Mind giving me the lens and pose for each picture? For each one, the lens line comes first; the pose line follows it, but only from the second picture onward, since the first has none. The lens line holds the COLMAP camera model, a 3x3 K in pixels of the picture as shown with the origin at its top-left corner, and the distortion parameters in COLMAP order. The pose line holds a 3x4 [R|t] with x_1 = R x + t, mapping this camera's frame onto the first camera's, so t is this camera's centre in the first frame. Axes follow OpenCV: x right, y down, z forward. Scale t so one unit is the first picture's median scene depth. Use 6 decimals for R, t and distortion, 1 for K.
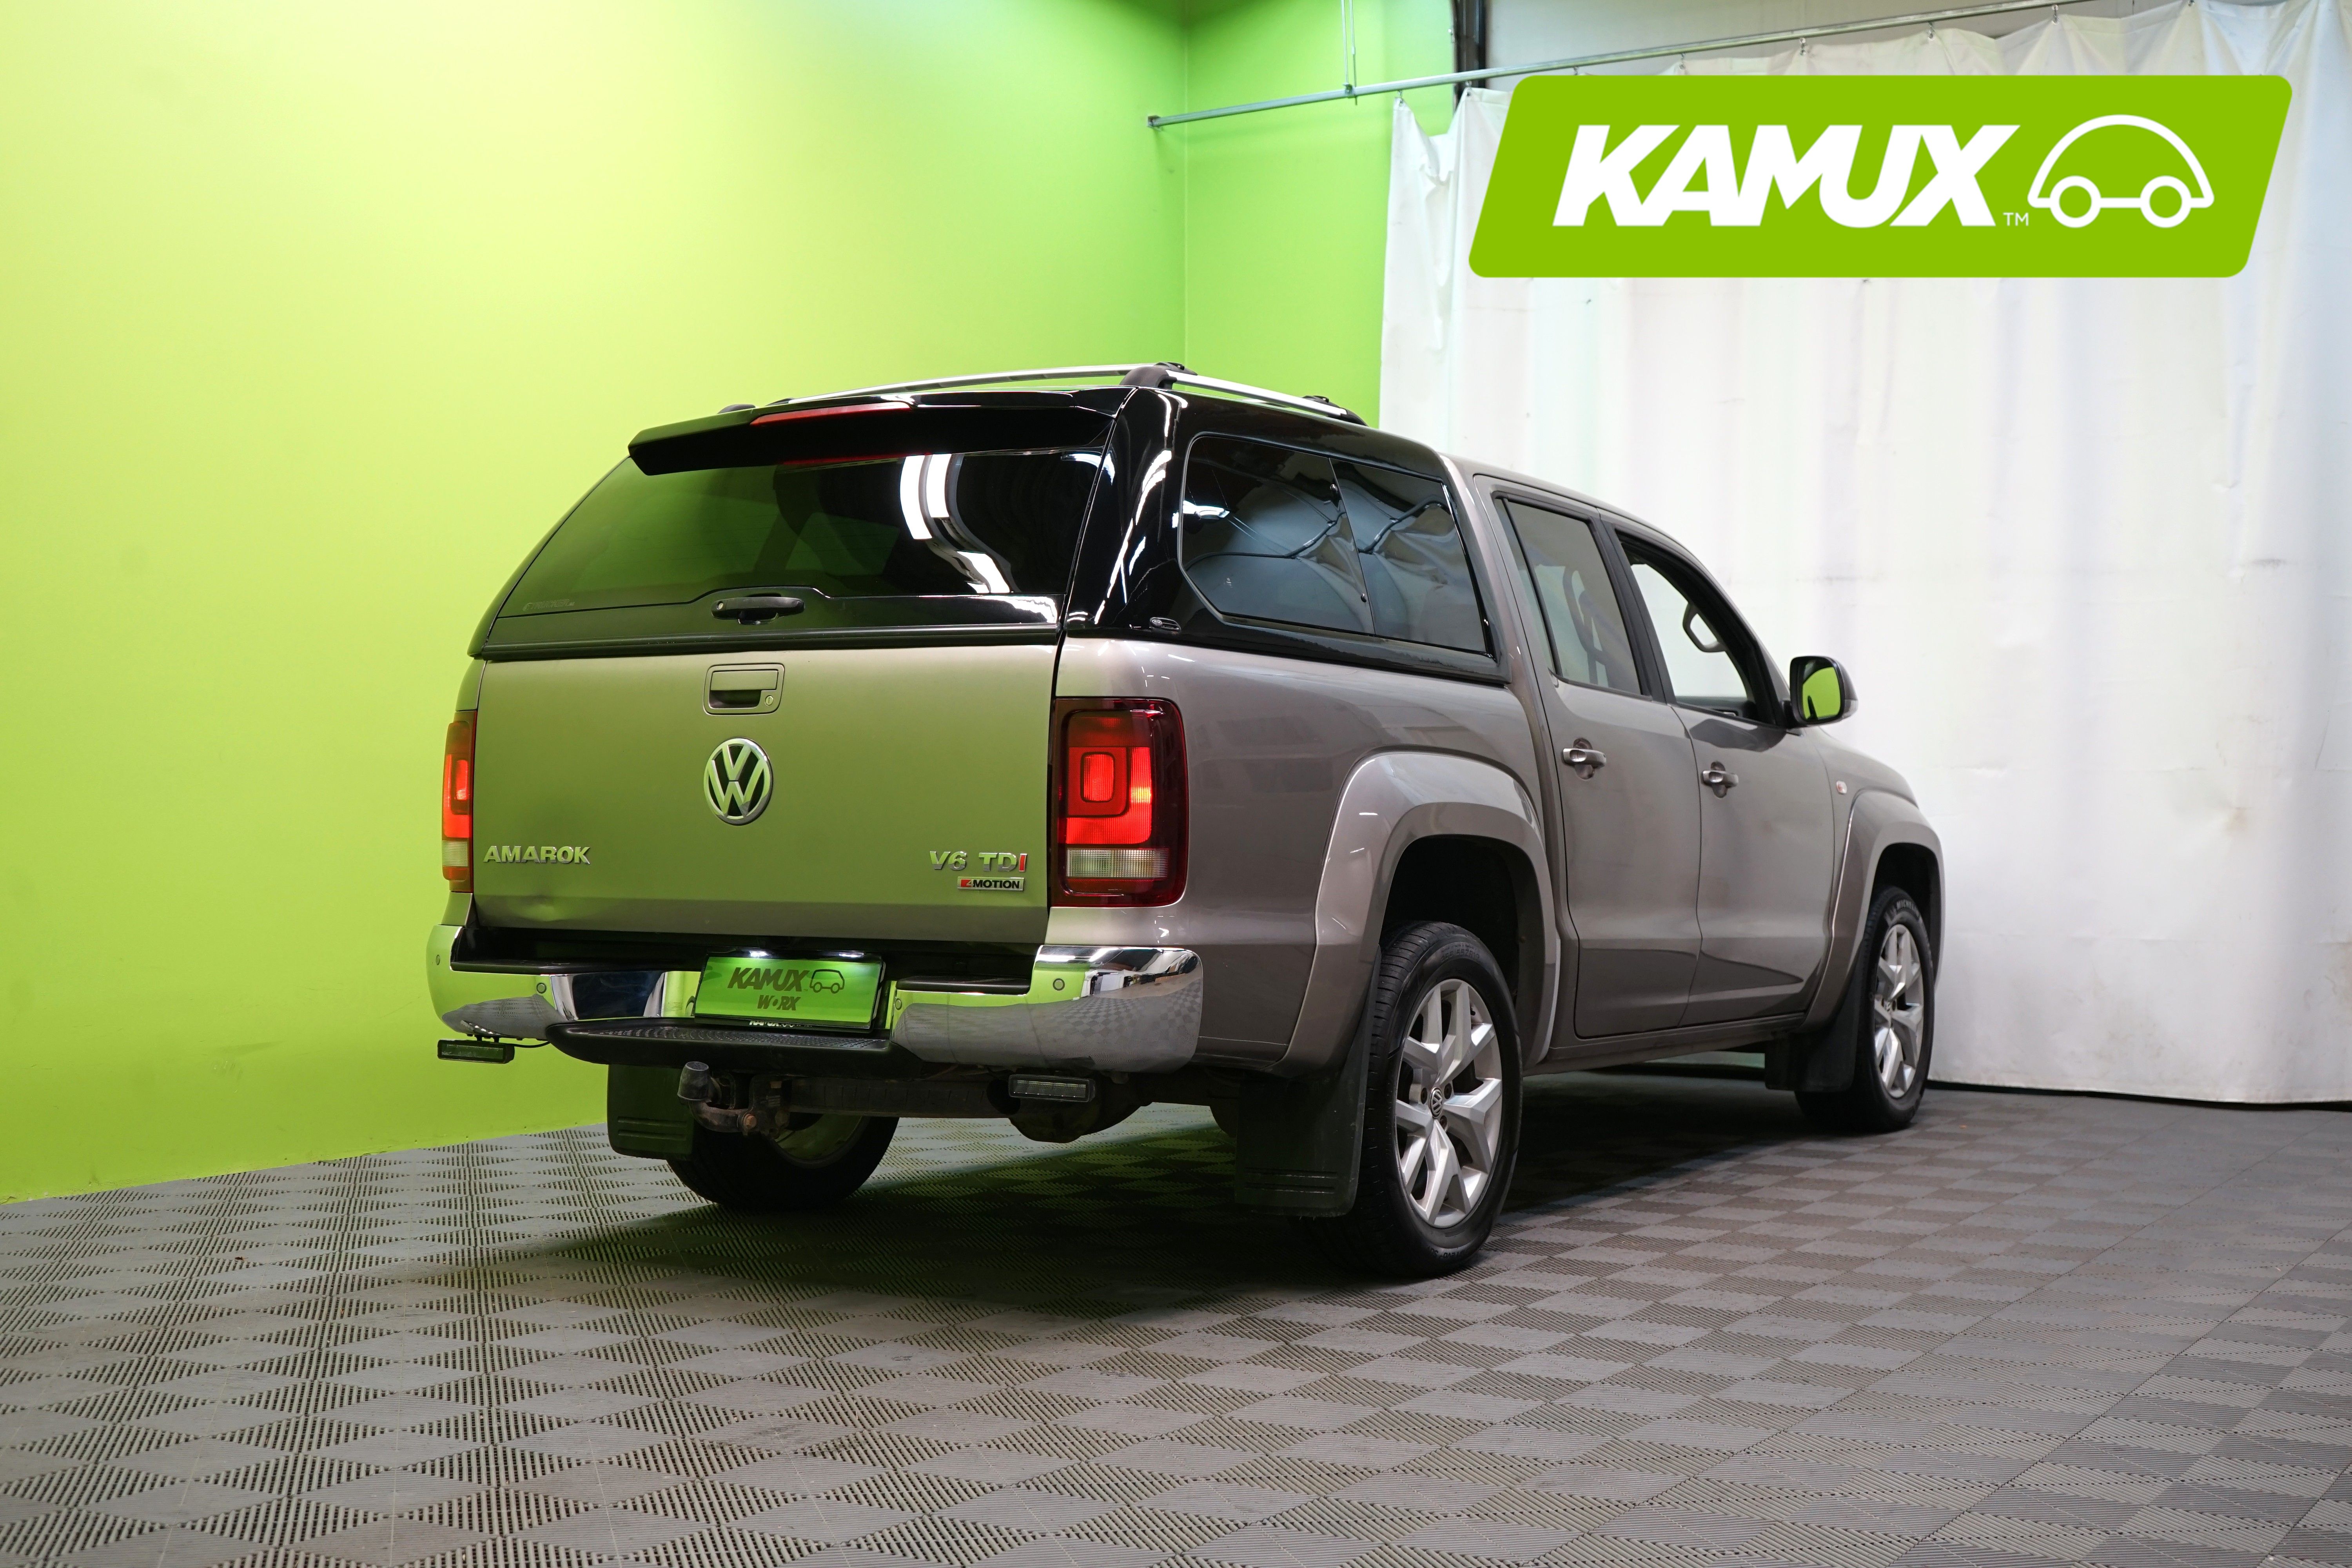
lens RADIAL K [[2861.9, 0, 1175.7], [0, 2861.9, 792.7], [0, 0, 1]] dist [0.025174, 0.000000]
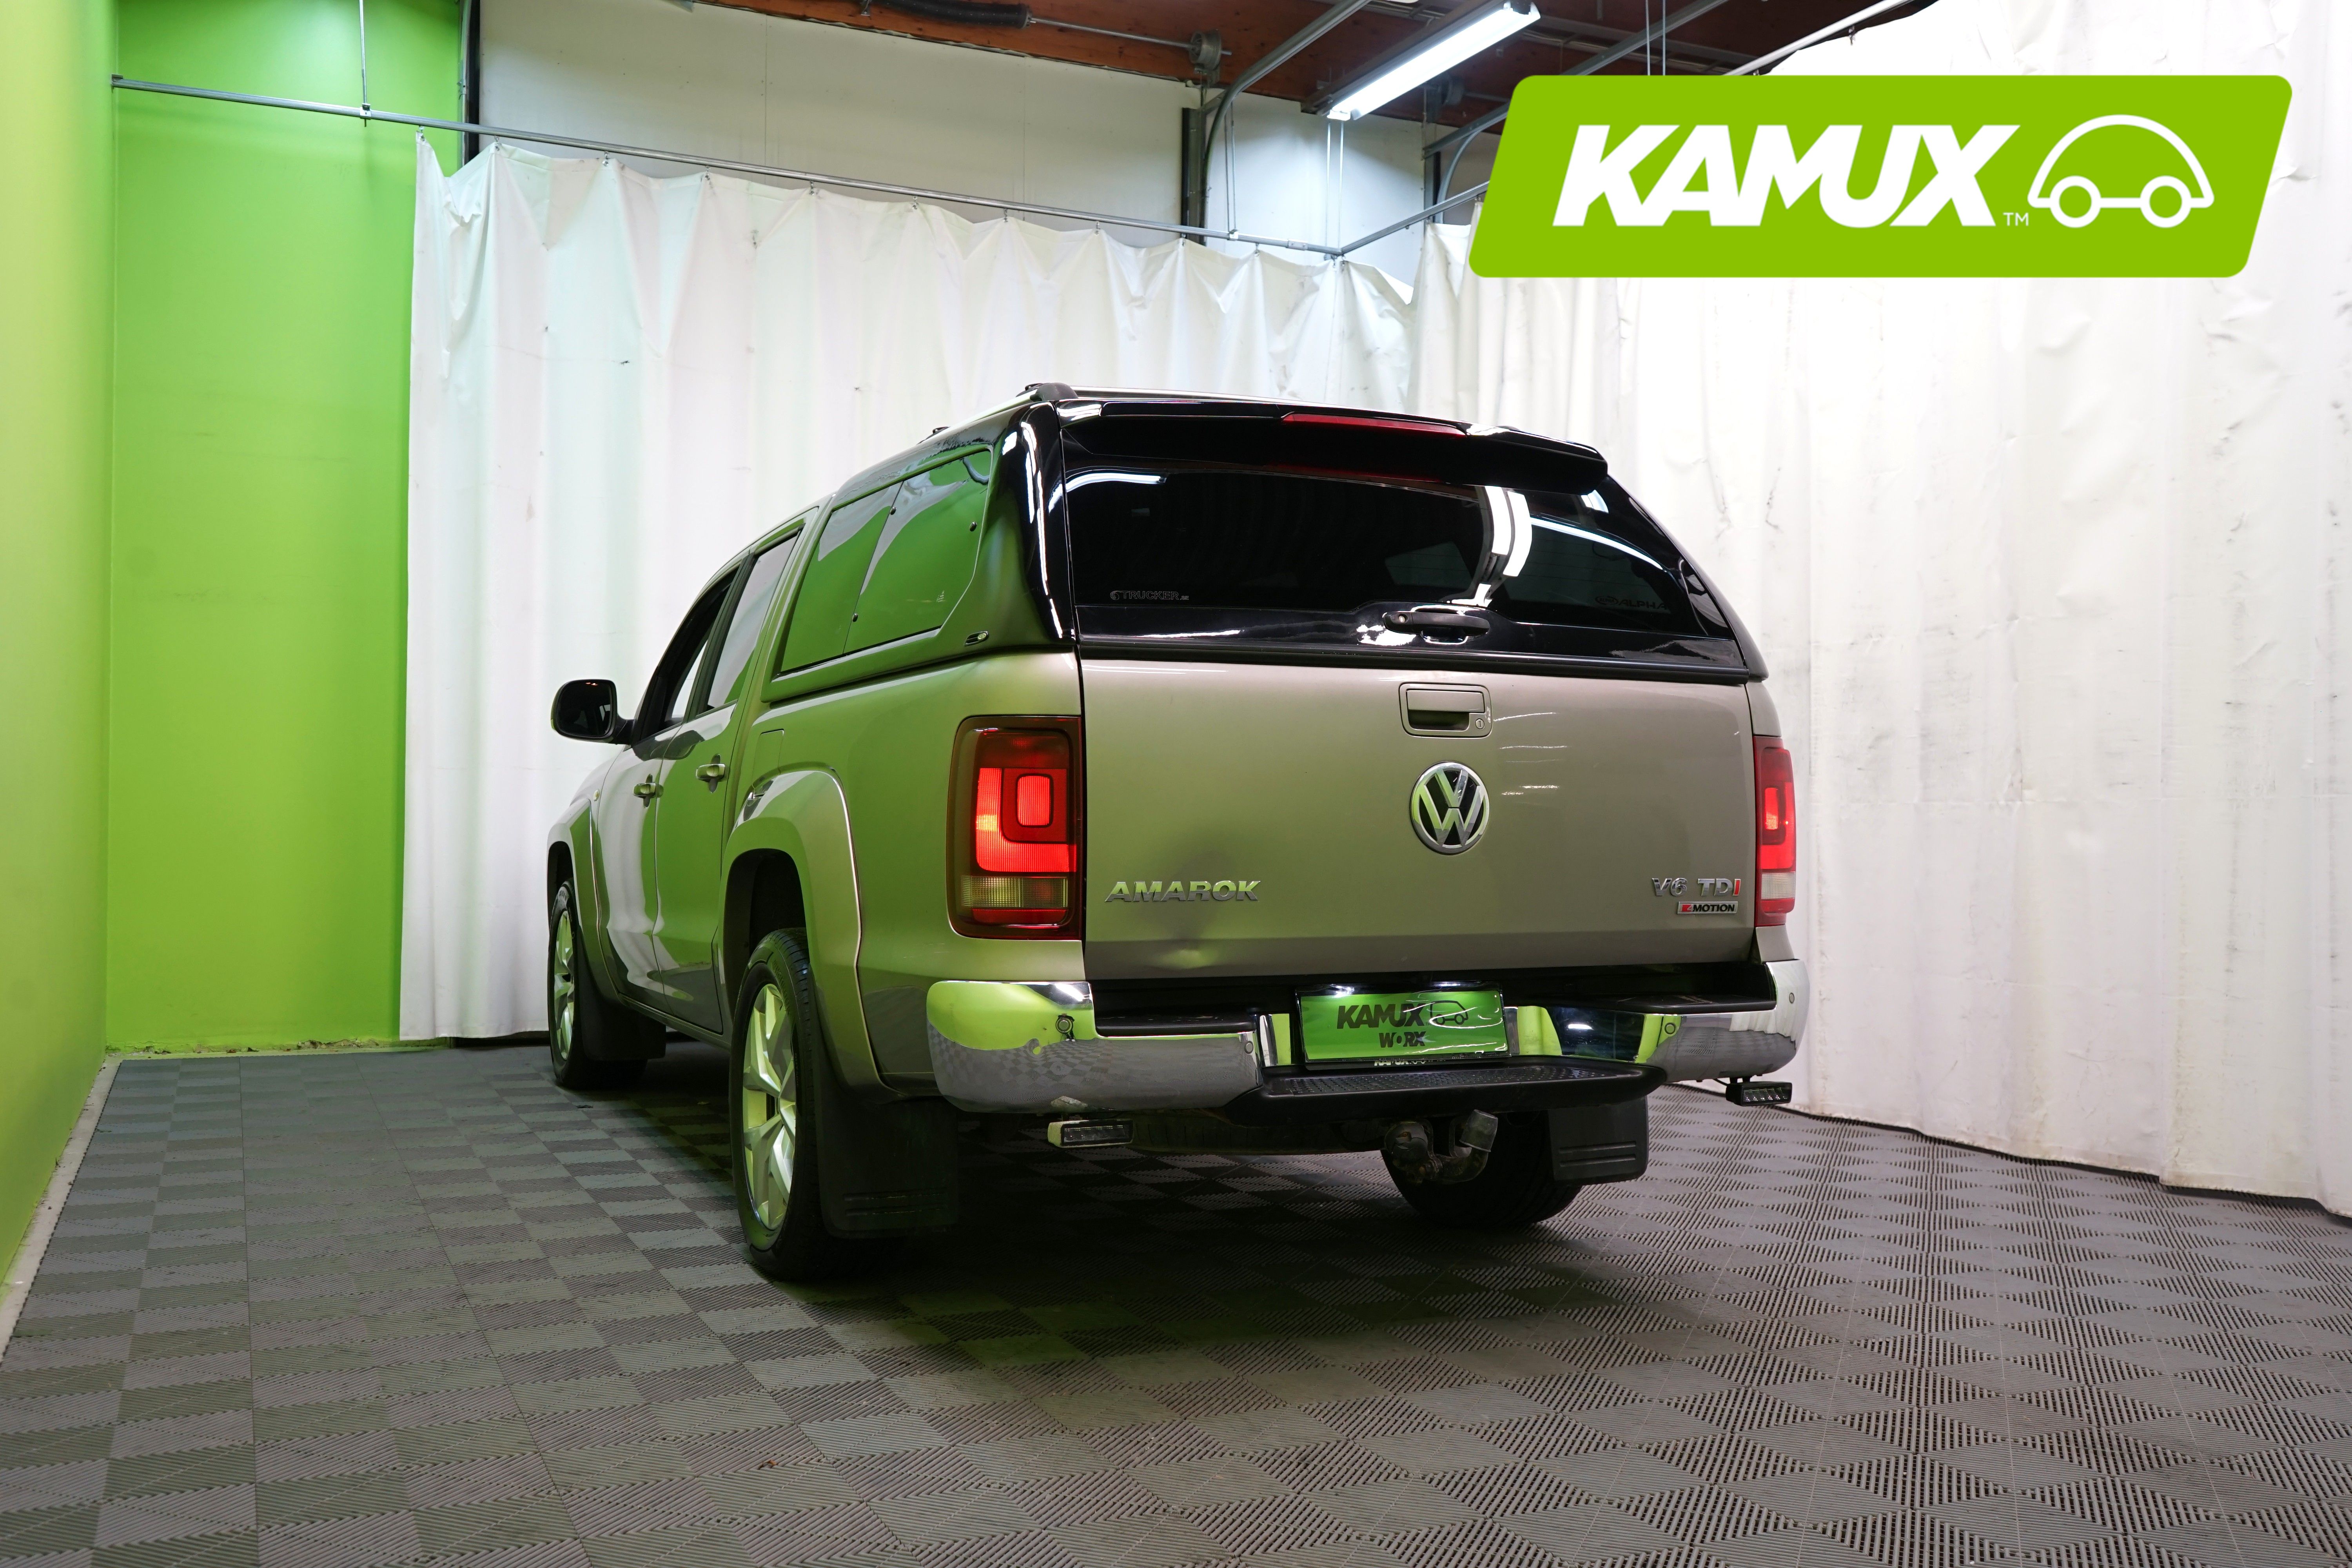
lens RADIAL K [[2128.8, 0, 1174.9], [0, 2128.8, 779.2], [0, 0, 1]] dist [-0.014893, 0.011358]
pose [[0.574167, 0.017573, 0.818550, -0.761889], [-0.011866, 0.999843, -0.013141, -0.003019], [-0.818652, -0.002168, 0.574285, 0.655596]]
